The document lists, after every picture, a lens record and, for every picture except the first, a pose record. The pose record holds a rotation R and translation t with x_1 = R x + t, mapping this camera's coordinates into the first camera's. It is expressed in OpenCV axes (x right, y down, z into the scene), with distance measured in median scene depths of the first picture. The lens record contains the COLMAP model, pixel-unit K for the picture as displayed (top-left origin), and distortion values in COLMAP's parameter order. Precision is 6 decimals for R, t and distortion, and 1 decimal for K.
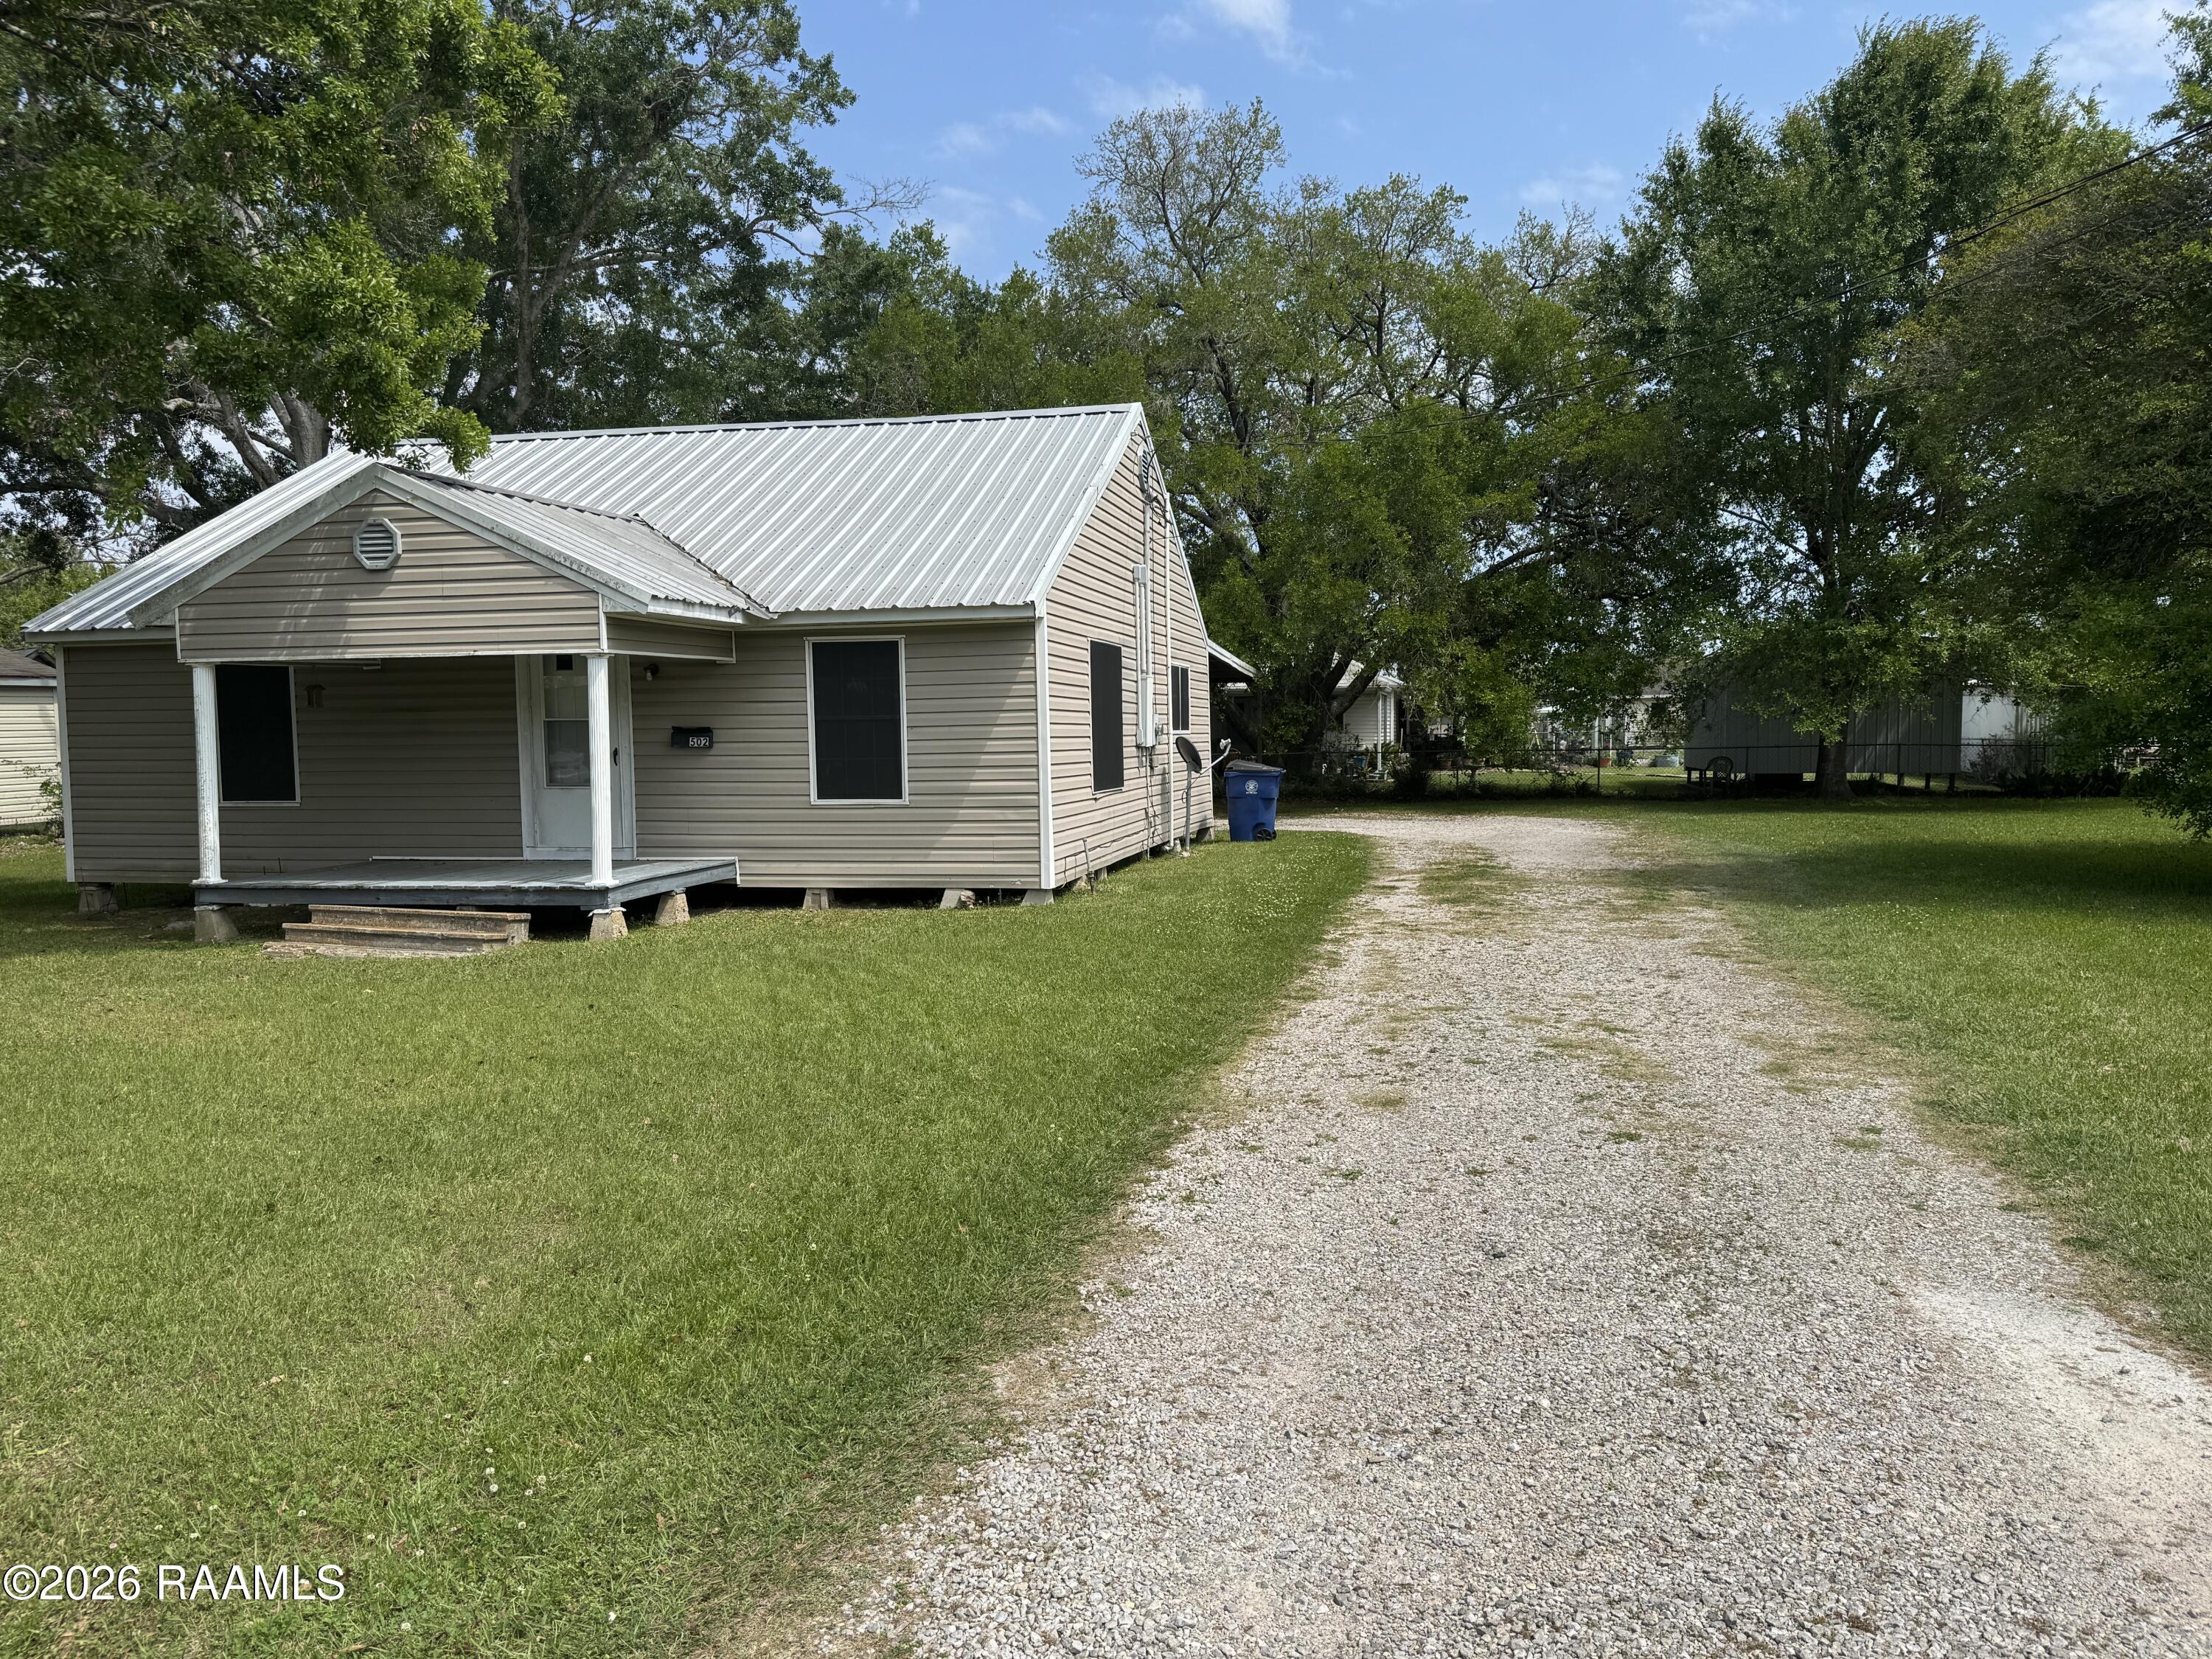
lens RADIAL K [[1594.0, 0, 1106.0], [0, 1594.0, 829.5], [0, 0, 1]] dist [0.182133, -0.337367]
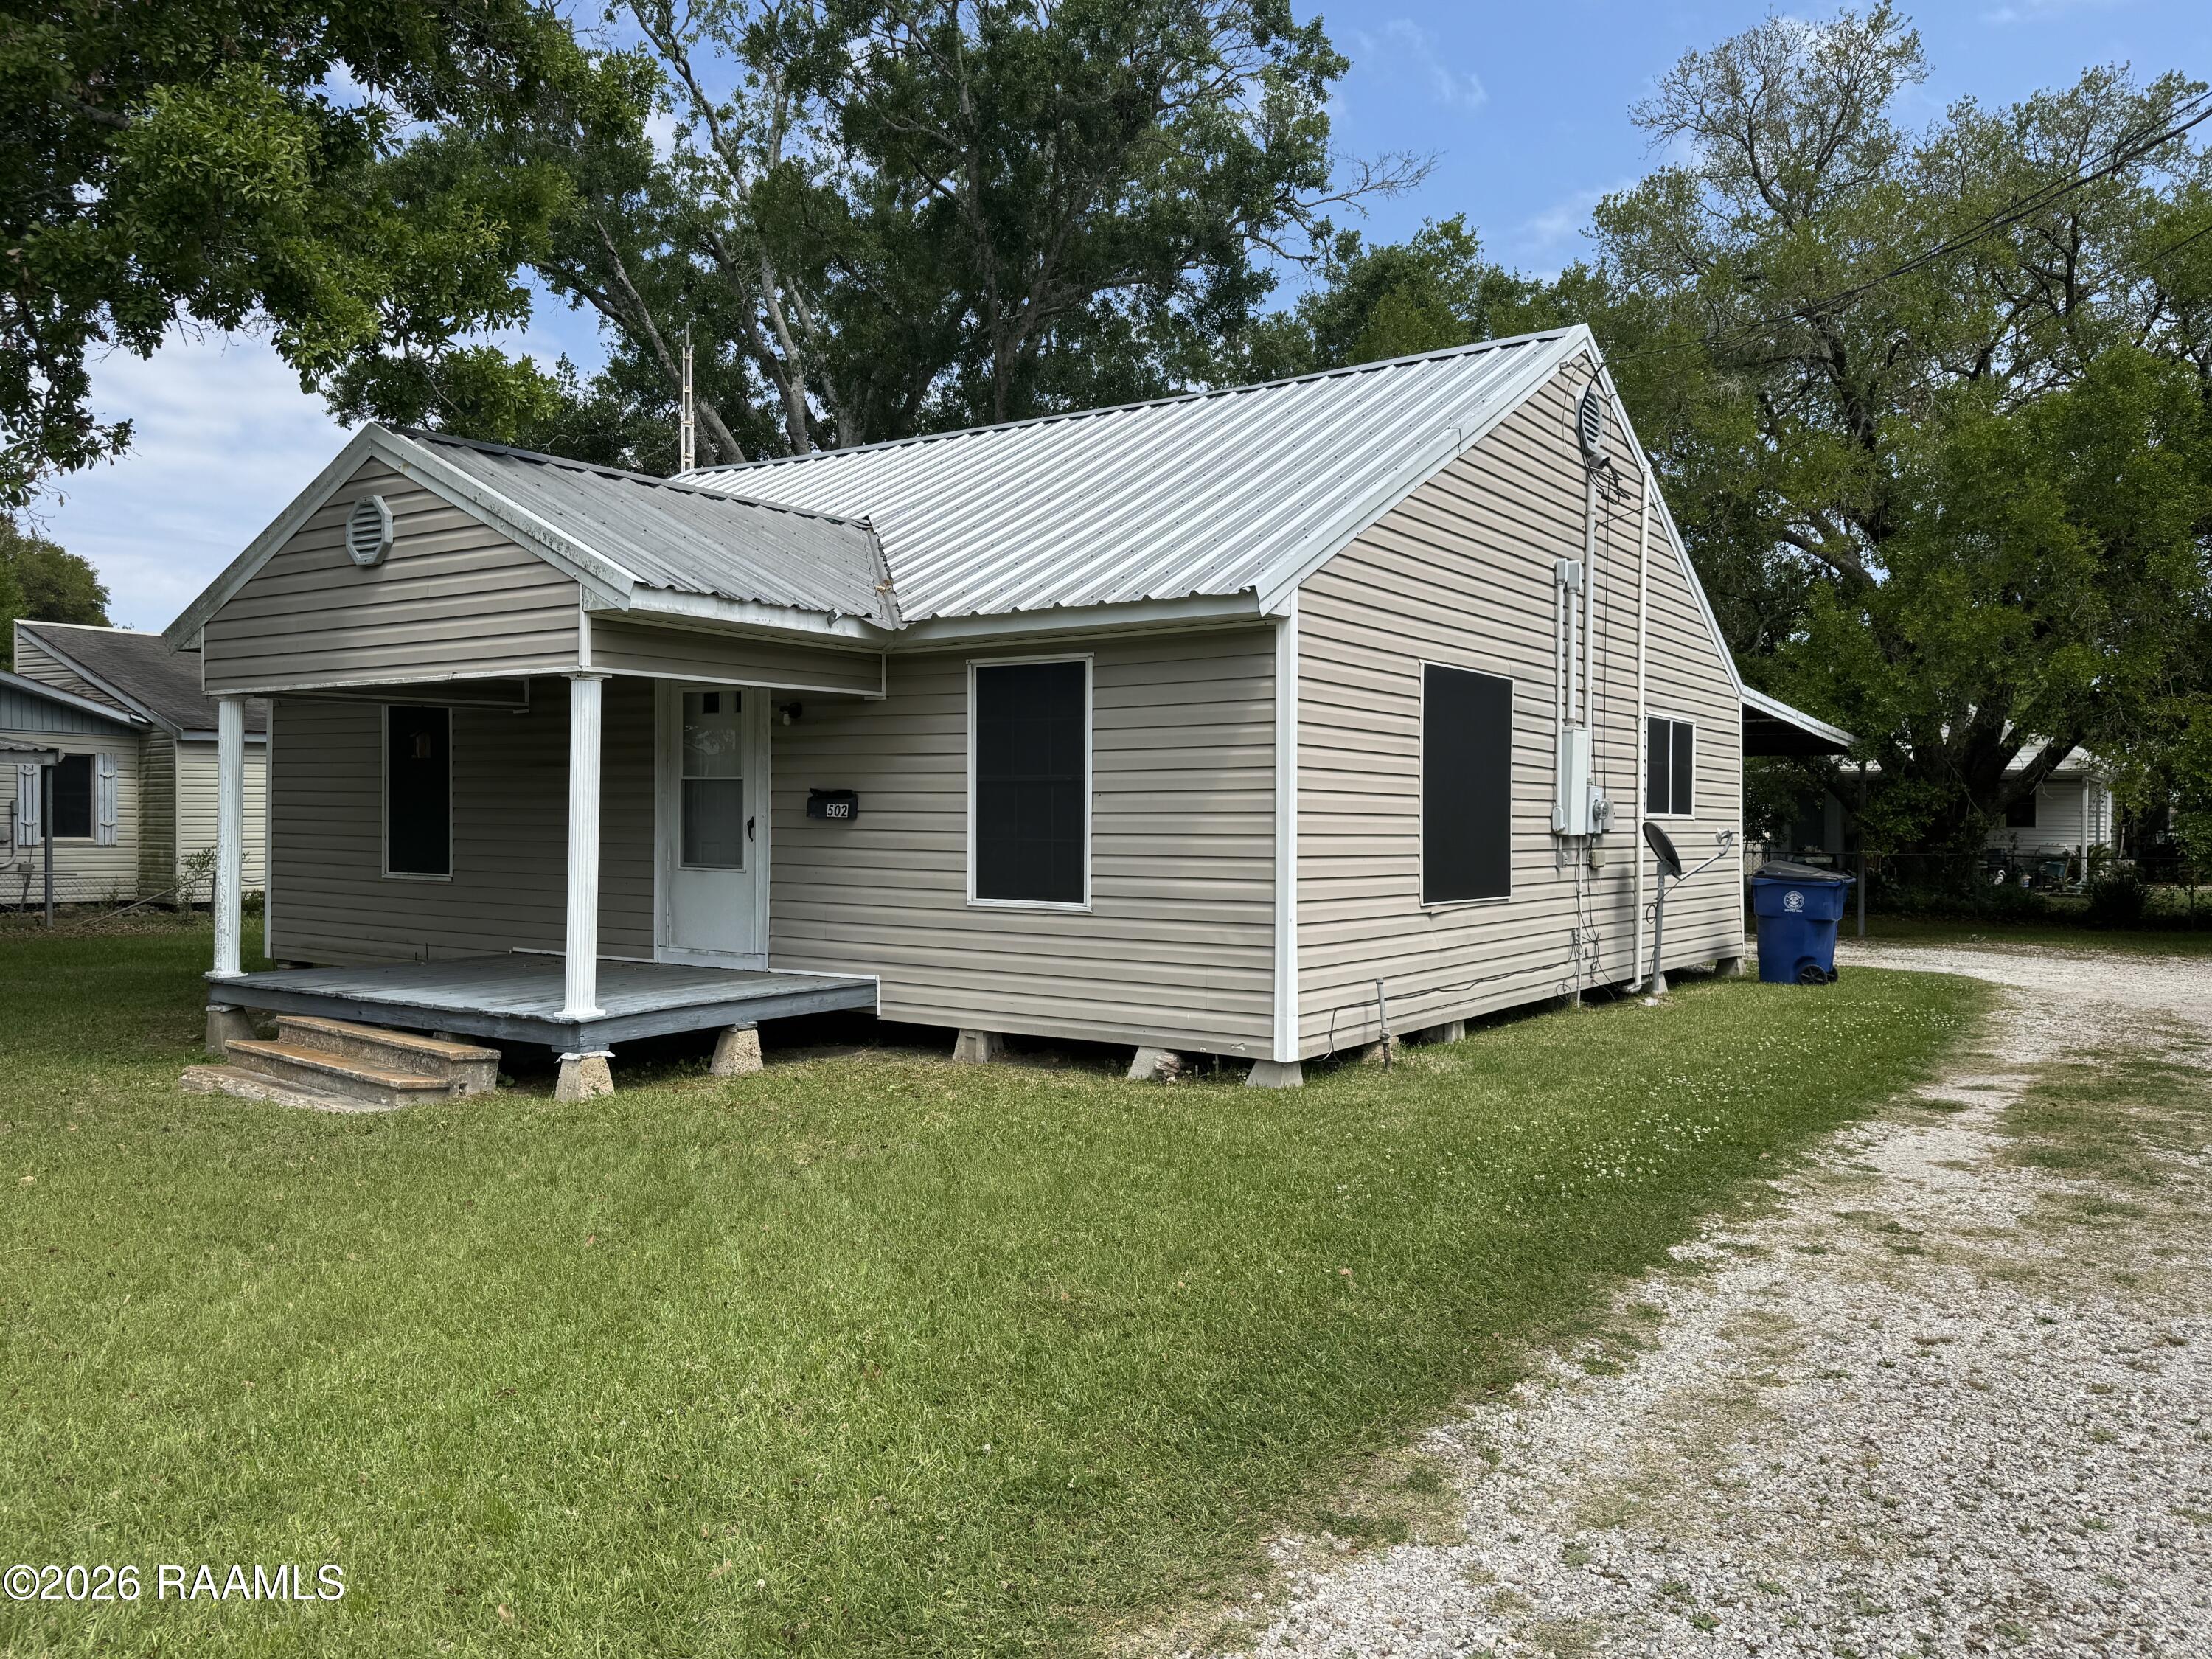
lens RADIAL K [[1619.8, 0, 1140.2], [0, 1619.8, 817.4], [0, 0, 1]] dist [0.080318, -0.077866]
pose [[0.930062, 0.022707, -0.366701, 0.129076], [-0.045220, 0.997575, -0.052918, -0.019163], [0.364610, 0.065799, 0.928833, 0.381203]]
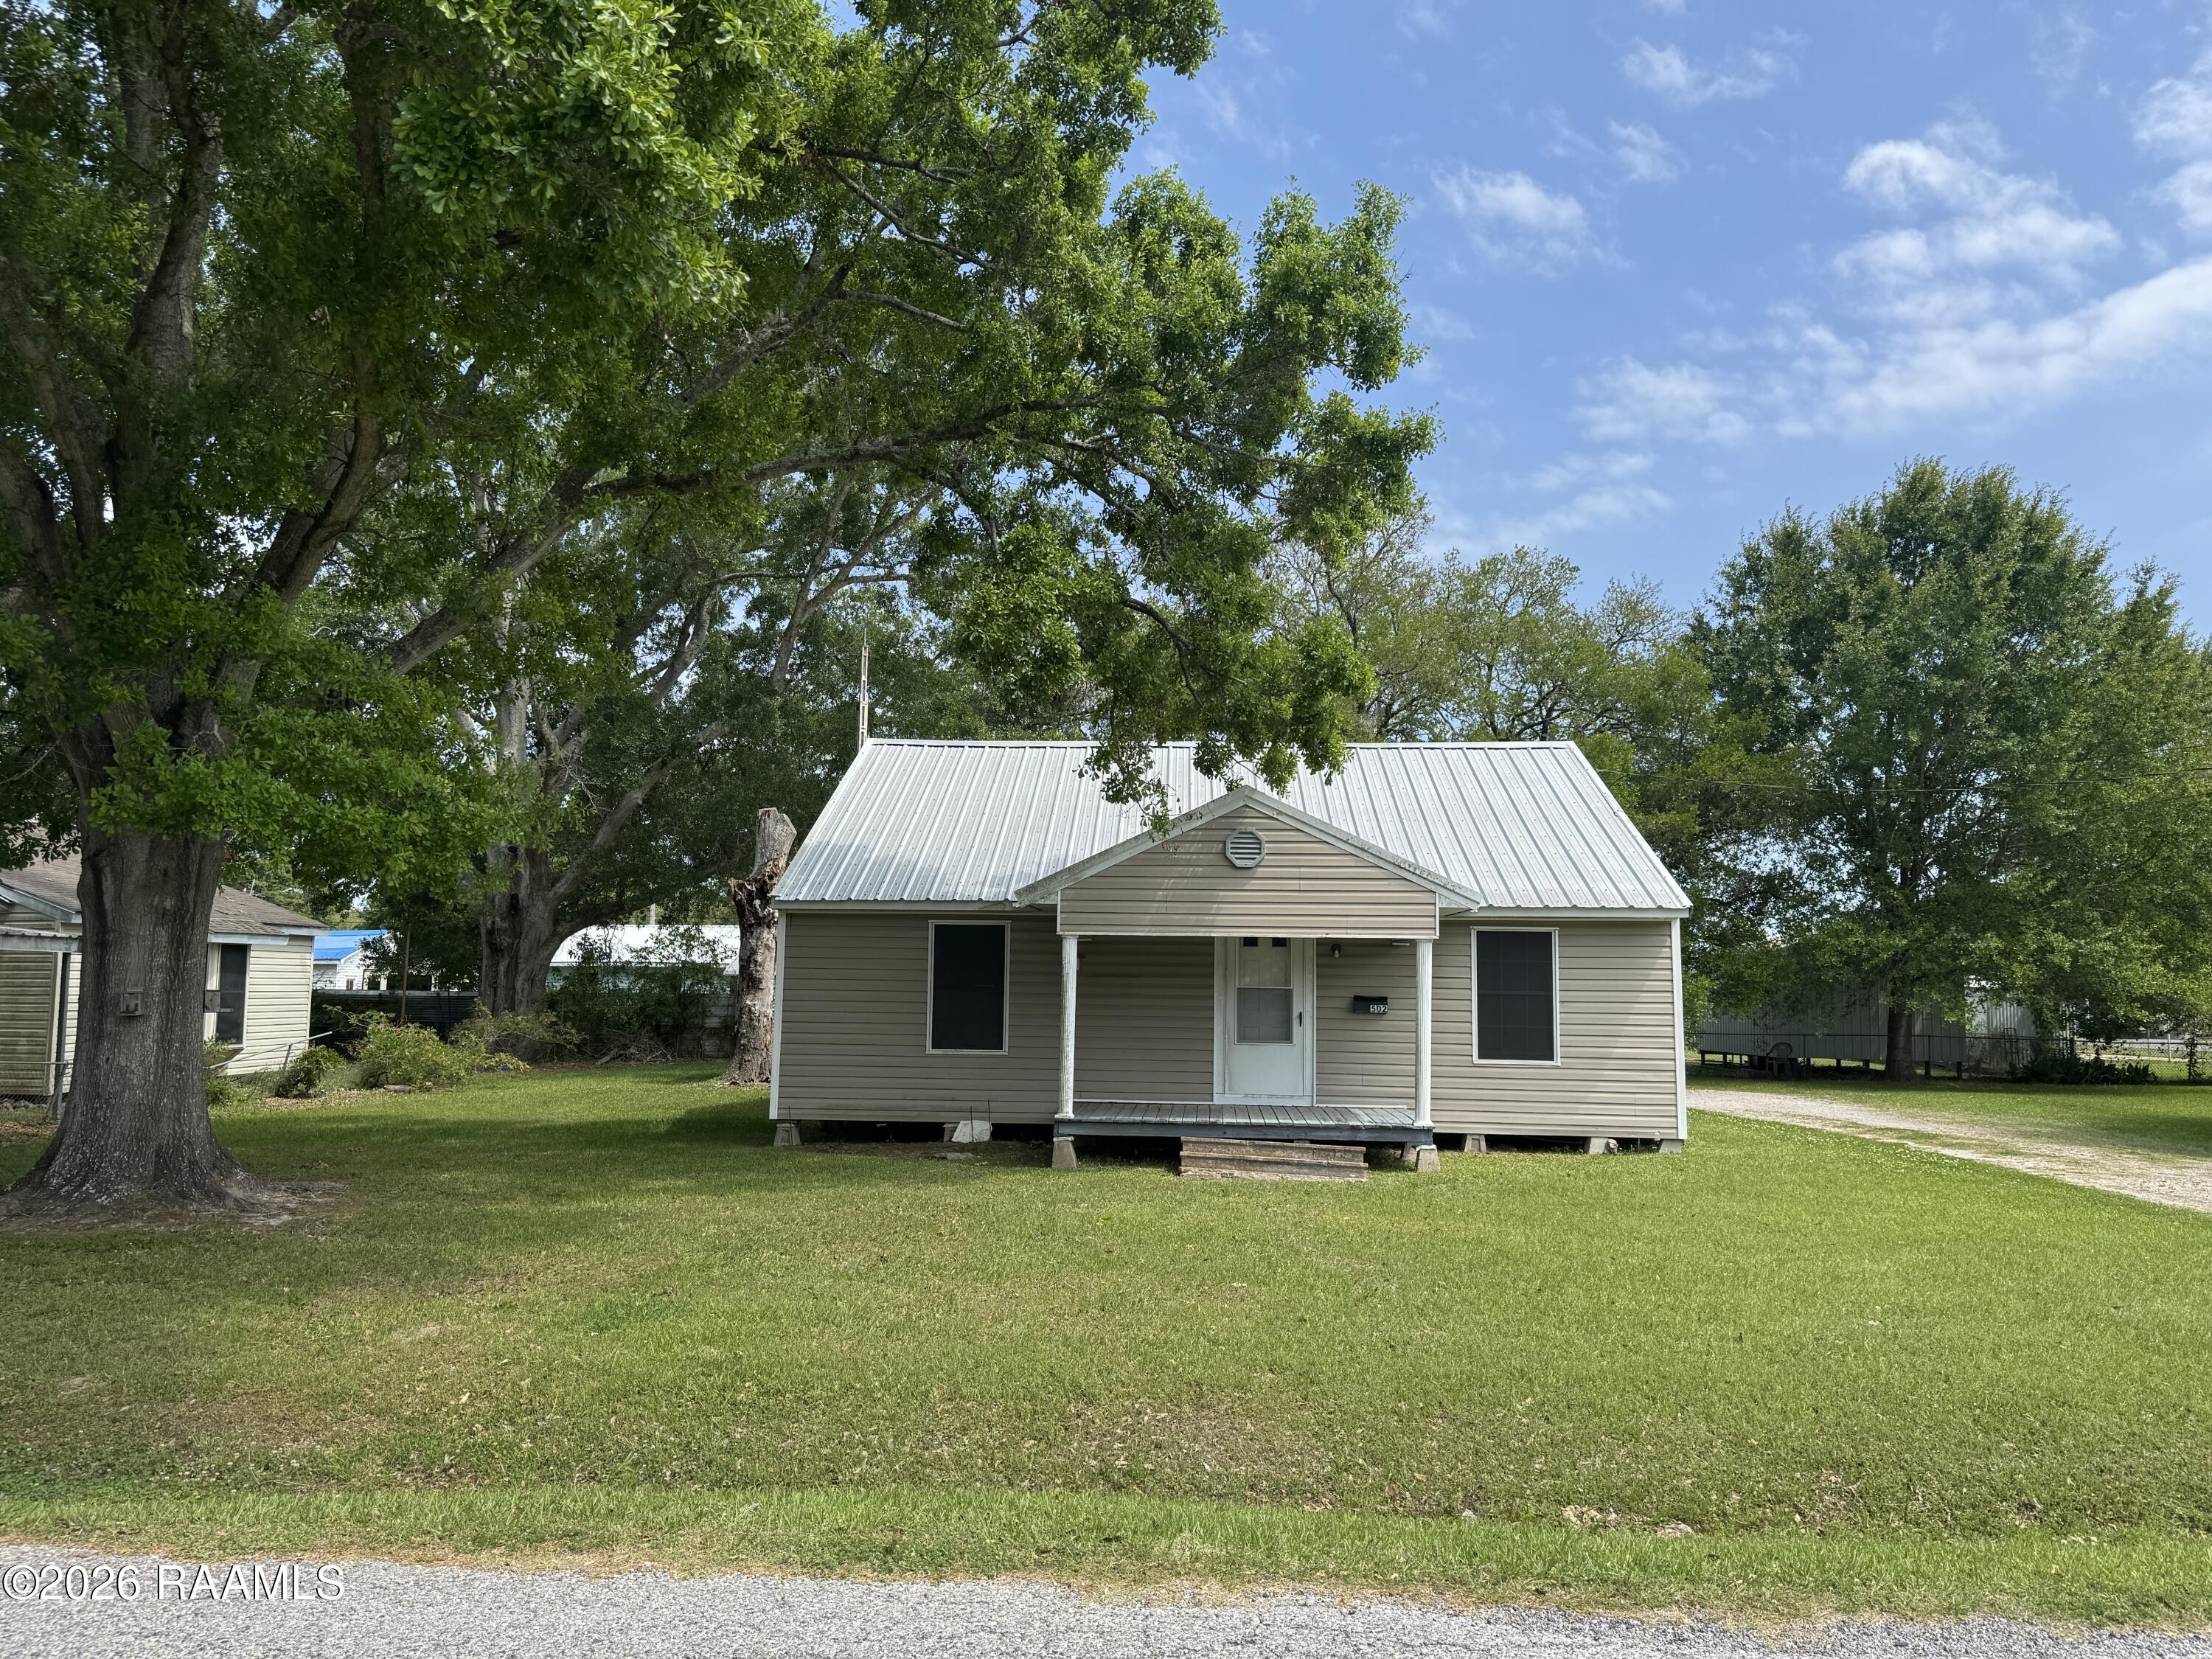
lens RADIAL K [[1594.0, 0, 1106.0], [0, 1594.0, 829.5], [0, 0, 1]] dist [0.182133, -0.337367]
pose [[0.987435, 0.042951, 0.152077, -0.635642], [-0.017079, 0.985724, -0.167499, 0.018639], [-0.157100, 0.162797, 0.974072, -0.170484]]
